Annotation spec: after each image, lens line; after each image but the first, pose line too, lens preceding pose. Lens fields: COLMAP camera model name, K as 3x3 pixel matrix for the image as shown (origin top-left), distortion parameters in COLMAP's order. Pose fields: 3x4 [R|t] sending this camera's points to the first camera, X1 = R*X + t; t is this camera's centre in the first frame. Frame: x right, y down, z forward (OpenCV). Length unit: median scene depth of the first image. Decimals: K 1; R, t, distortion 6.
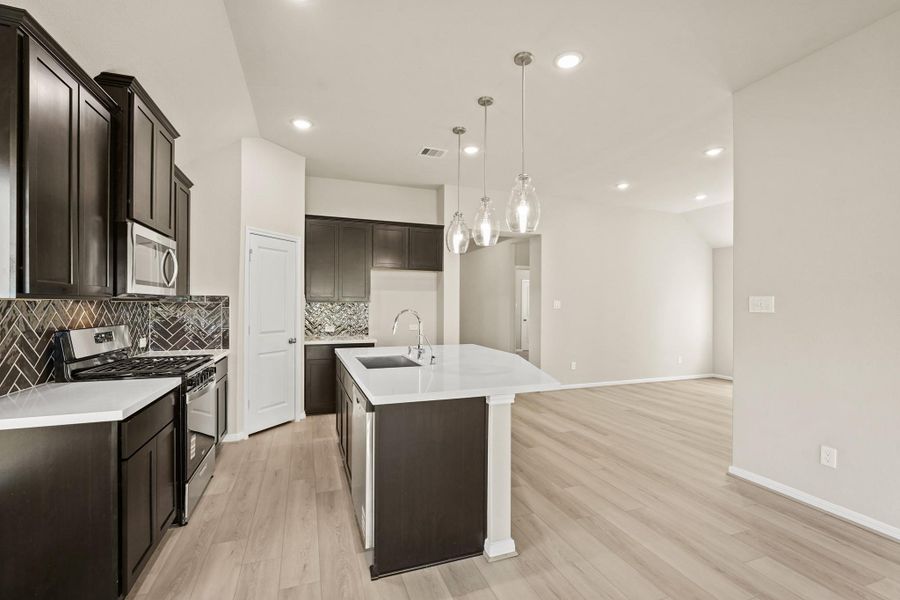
lens RADIAL K [[396.2, 0, 448.1], [0, 396.2, 304.8], [0, 0, 1]] dist [-0.019693, 0.008717]
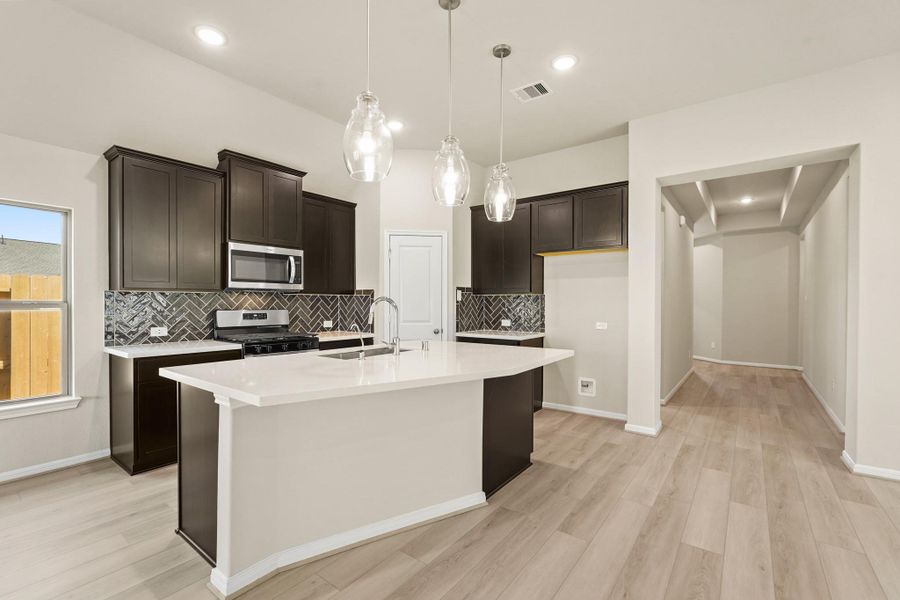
lens RADIAL K [[396.2, 0, 450.8], [0, 396.2, 306.9], [0, 0, 1]] dist [-0.019693, 0.008717]
pose [[0.540186, 0.003967, -0.841536, 0.637194], [0.001225, 0.999984, 0.005500, 0.026093], [0.841544, -0.004002, 0.540173, 0.574318]]
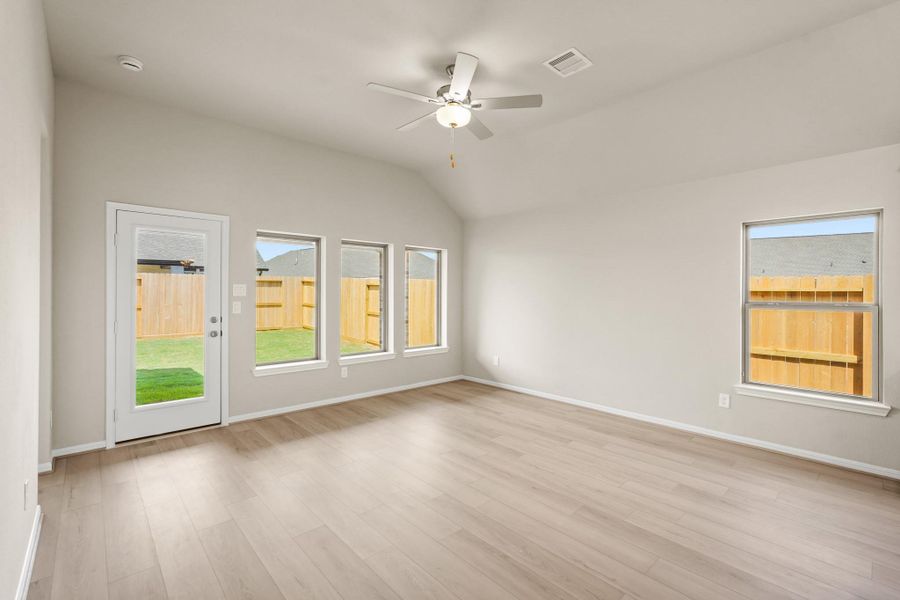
lens RADIAL K [[396.2, 0, 449.7], [0, 396.2, 292.1], [0, 0, 1]] dist [-0.019693, 0.008717]
pose [[-0.923667, -0.010011, -0.383065, 0.623308], [-0.008632, 0.999949, -0.005318, 0.003658], [0.383099, -0.001605, -0.923706, 0.753220]]
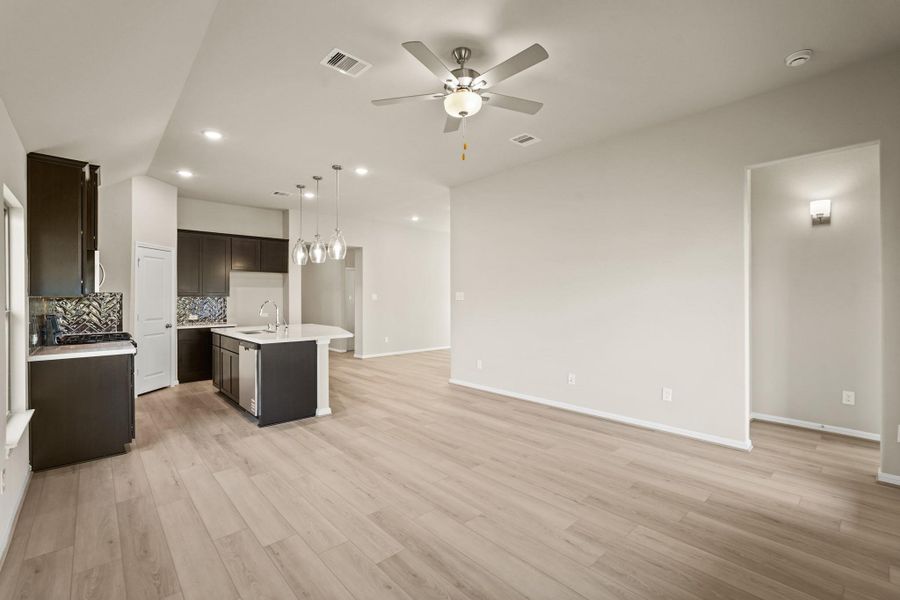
lens RADIAL K [[396.2, 0, 448.2], [0, 396.2, 296.6], [0, 0, 1]] dist [-0.019693, 0.008717]
pose [[0.925433, -0.007268, 0.378842, -0.029372], [0.008032, 0.999968, -0.000435, 0.001142], [-0.378826, 0.003445, 0.925461, -0.730227]]
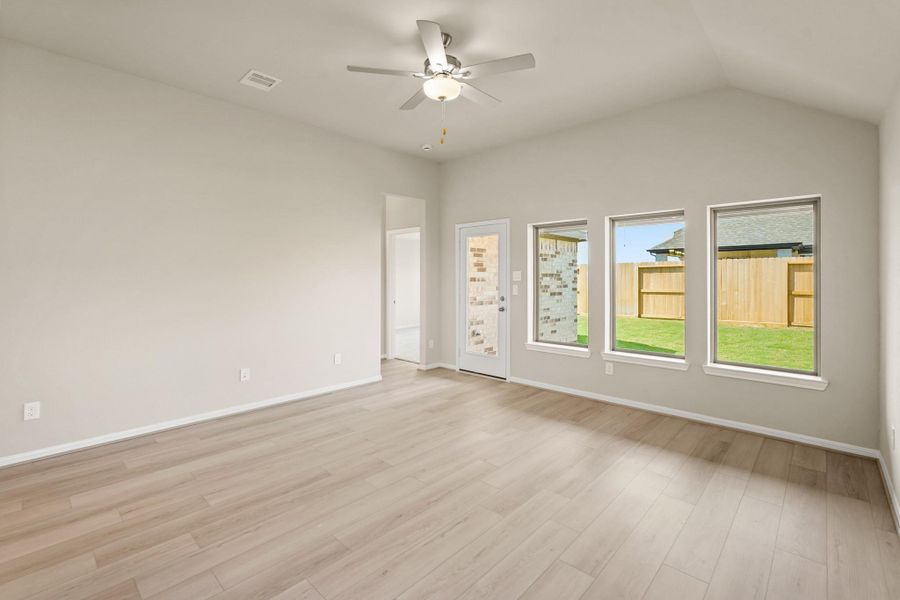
lens RADIAL K [[403.5, 0, 454.9], [0, 403.5, 276.6], [0, 0, 1]] dist [-0.008073, 0.000913]
pose [[-0.457365, -0.001163, 0.889278, -0.435371], [-0.002290, 0.999997, 0.000130, -0.000049], [-0.889276, -0.001977, -0.457367, 0.319538]]
